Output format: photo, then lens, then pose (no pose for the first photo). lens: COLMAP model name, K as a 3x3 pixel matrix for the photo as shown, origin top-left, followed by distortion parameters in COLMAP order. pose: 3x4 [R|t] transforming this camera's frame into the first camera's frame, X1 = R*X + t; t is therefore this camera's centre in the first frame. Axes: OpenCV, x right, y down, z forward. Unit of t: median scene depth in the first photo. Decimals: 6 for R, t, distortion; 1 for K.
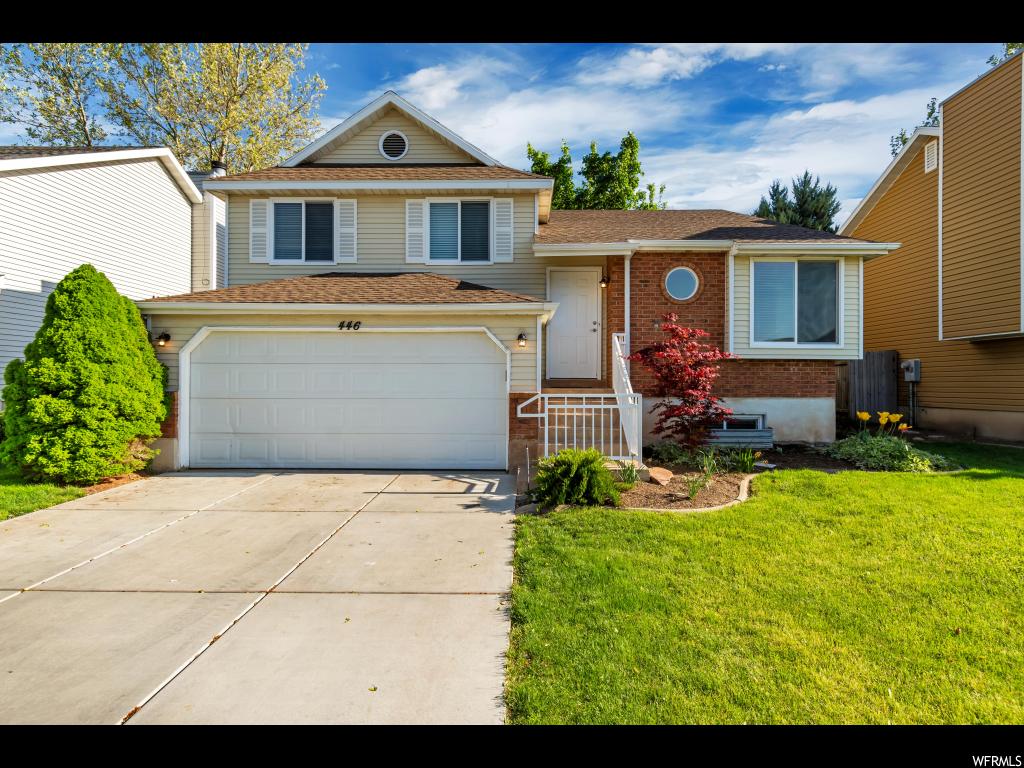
lens RADIAL K [[525.4, 0, 512.0], [0, 525.4, 384.0], [0, 0, 1]] dist [0.003520, 0.000773]
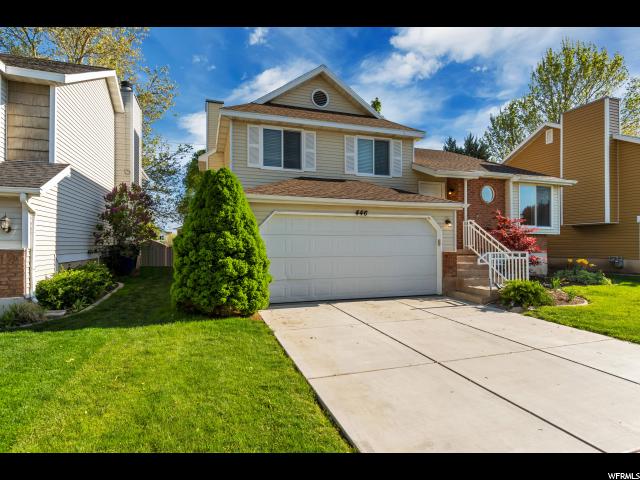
lens RADIAL K [[341.1, 0, 315.8], [0, 341.1, 252.1], [0, 0, 1]] dist [0.002147, 0.000203]
pose [[0.946117, -0.010806, 0.323644, -0.683227], [0.005391, 0.999830, 0.017621, -0.005070], [-0.323780, -0.014927, 0.946015, 0.017453]]
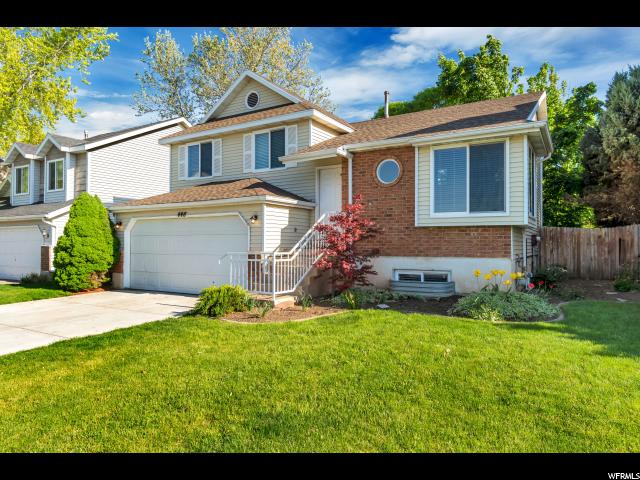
lens RADIAL K [[416.8, 0, 320.0], [0, 416.8, 240.0], [0, 0, 1]] dist [0.002045, -0.000185]
pose [[0.864080, -0.008359, -0.503285, 0.710920], [0.000410, 0.999873, -0.015902, 0.000836], [0.503354, 0.013534, 0.863974, -0.005412]]
